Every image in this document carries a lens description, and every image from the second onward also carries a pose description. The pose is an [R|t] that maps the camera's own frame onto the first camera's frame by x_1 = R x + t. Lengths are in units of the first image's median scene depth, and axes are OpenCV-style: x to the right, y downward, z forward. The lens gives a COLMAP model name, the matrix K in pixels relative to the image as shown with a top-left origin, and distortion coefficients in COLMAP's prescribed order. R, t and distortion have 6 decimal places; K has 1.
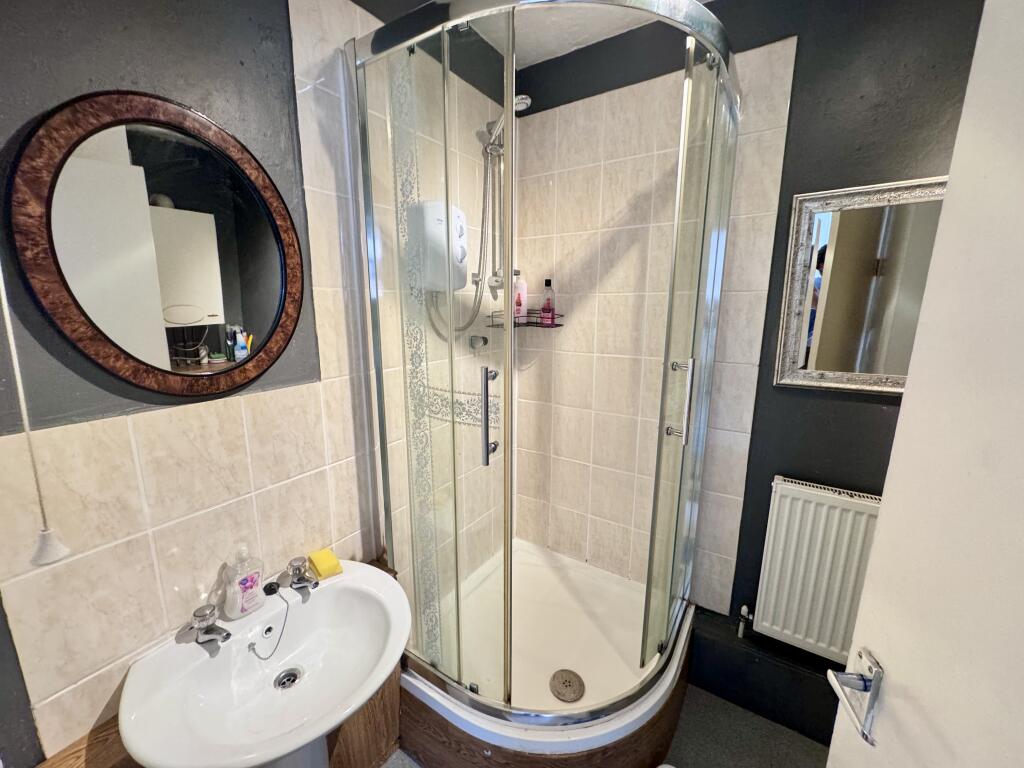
lens RADIAL K [[406.9, 0, 513.6], [0, 406.9, 382.9], [0, 0, 1]] dist [-0.001795, -0.000396]
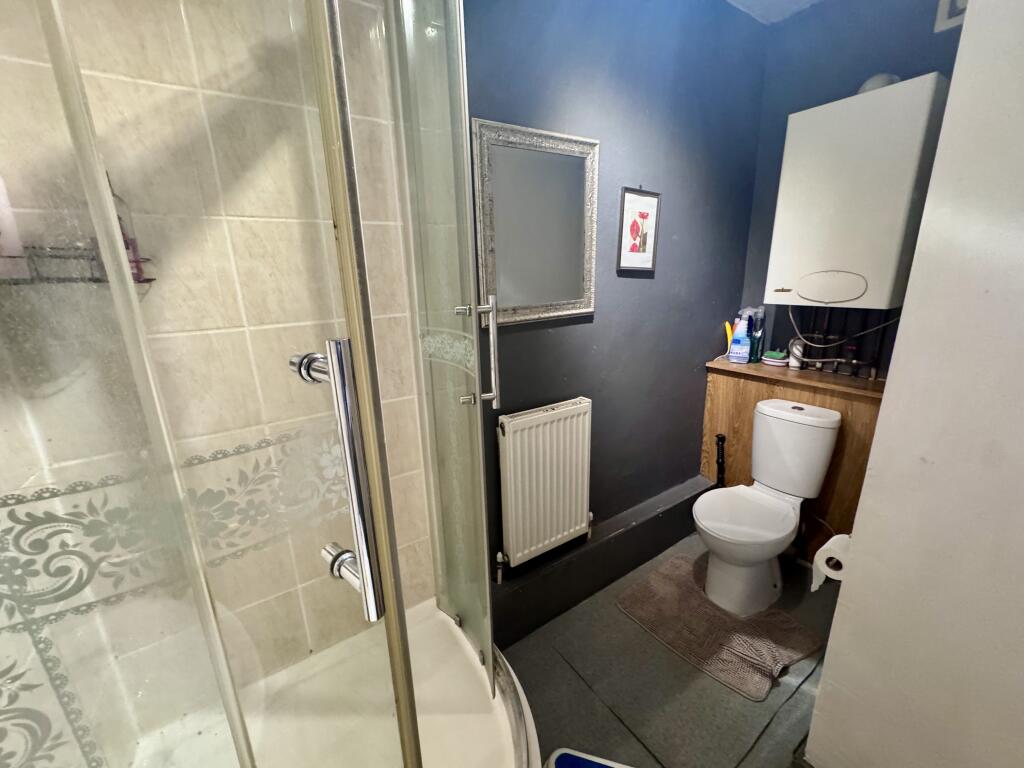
lens RADIAL K [[406.9, 0, 510.9], [0, 406.9, 383.0], [0, 0, 1]] dist [-0.001795, -0.000396]
pose [[0.394533, -0.249119, 0.884468, -0.192586], [0.211470, 0.961327, 0.176438, -0.021077], [-0.894217, 0.117428, 0.431957, 0.476972]]
